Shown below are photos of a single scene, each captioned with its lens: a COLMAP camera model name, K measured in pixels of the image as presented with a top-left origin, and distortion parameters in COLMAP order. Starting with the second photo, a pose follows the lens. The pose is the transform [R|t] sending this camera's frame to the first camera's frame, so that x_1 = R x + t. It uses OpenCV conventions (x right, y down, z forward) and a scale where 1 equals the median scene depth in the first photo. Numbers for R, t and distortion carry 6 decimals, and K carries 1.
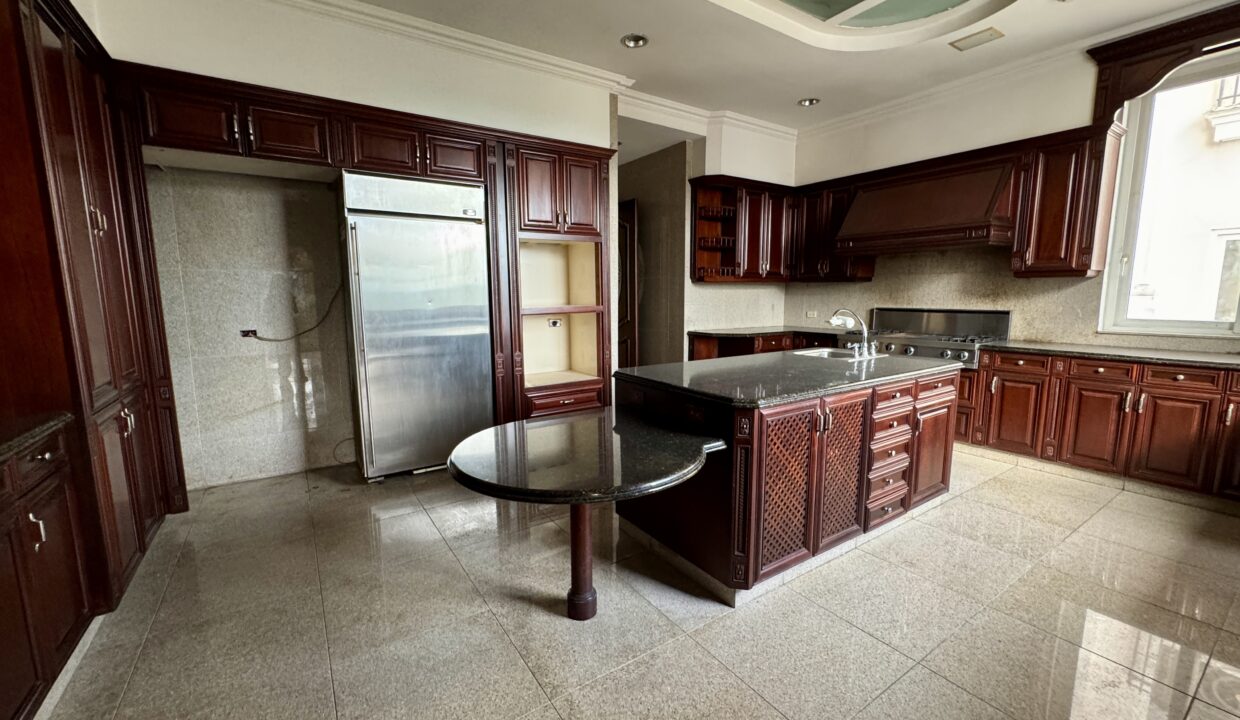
lens RADIAL K [[497.8, 0, 620.1], [0, 497.8, 359.7], [0, 0, 1]] dist [-0.002961, 0.000016]
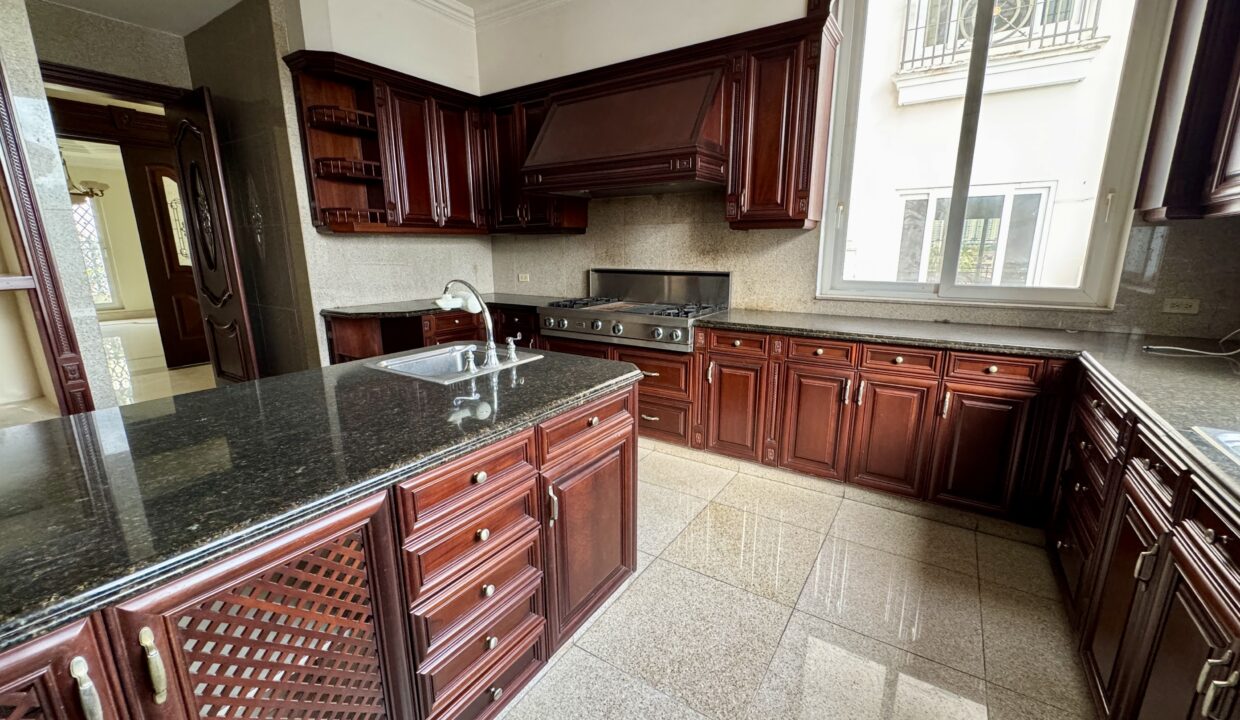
lens RADIAL K [[497.8, 0, 621.8], [0, 497.8, 357.9], [0, 0, 1]] dist [-0.002961, 0.000016]
pose [[0.921362, -0.082858, 0.379772, 0.348031], [0.050686, 0.994285, 0.093964, -0.050778], [-0.385388, -0.067325, 0.920295, 0.362624]]
